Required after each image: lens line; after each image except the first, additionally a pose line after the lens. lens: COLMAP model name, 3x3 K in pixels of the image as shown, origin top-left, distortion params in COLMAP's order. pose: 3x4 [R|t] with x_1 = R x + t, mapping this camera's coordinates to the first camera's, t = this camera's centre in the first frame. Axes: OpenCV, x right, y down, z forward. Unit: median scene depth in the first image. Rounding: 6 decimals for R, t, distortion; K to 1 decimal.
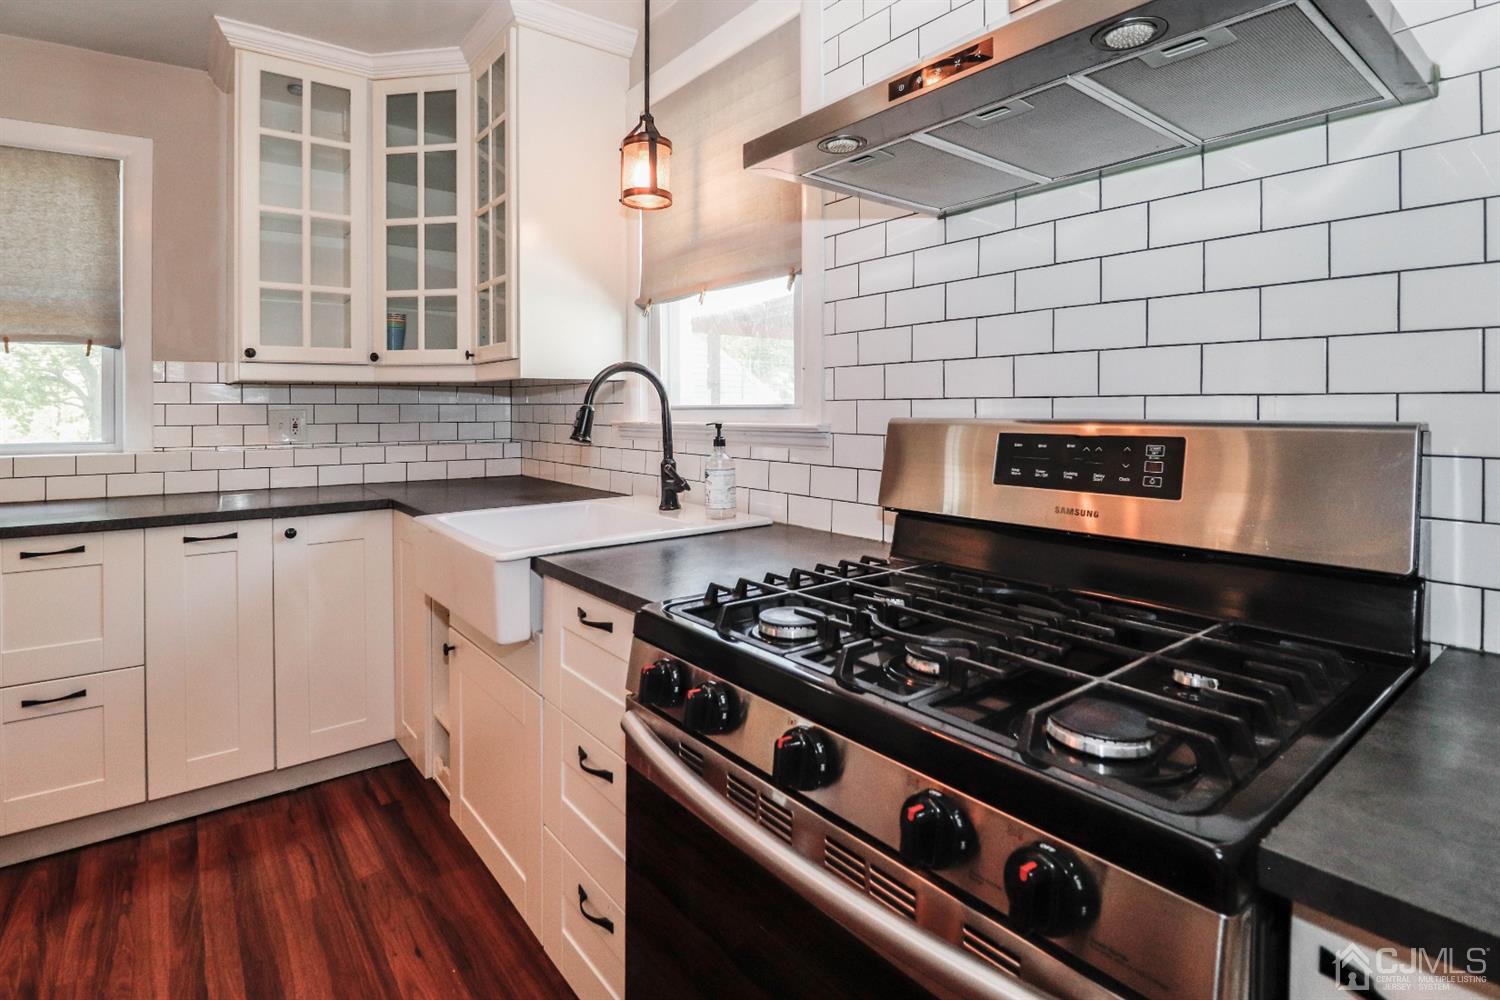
lens RADIAL K [[750.0, 0, 747.5], [0, 750.0, 409.4], [0, 0, 1]] dist [-0.000926, -0.000987]
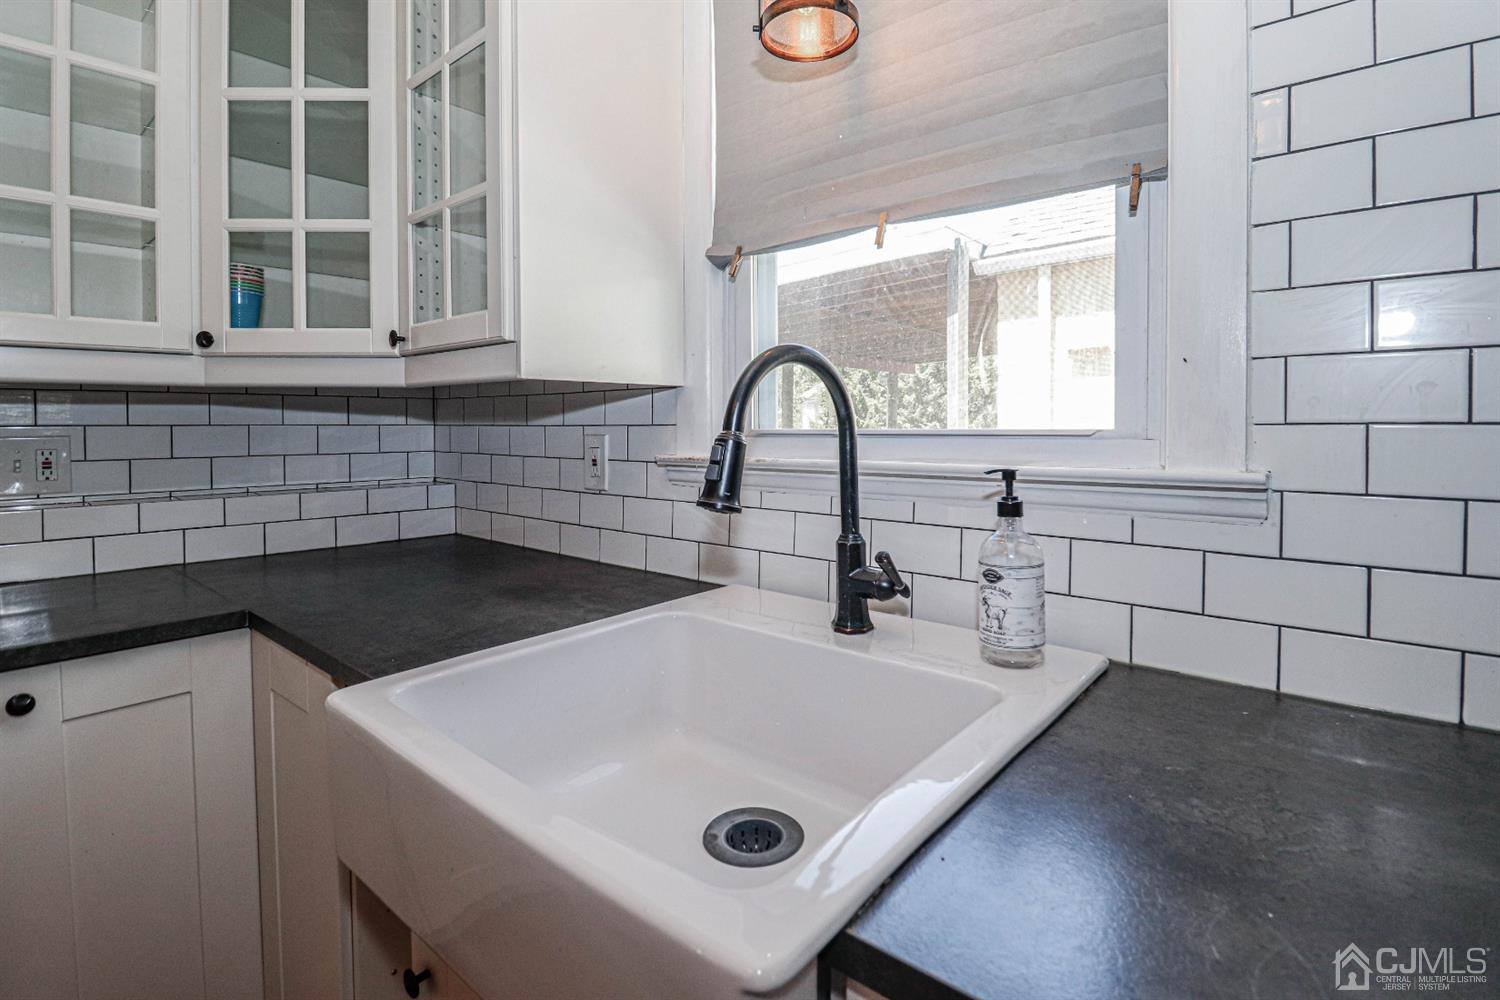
lens RADIAL K [[734.1, 0, 747.7], [0, 734.1, 431.4], [0, 0, 1]] dist [-0.001895, -0.000815]
pose [[0.980641, 0.000468, 0.195814, -0.239634], [-0.001883, 0.999973, 0.007036, -0.007631], [-0.195805, -0.007268, 0.980616, 0.443795]]
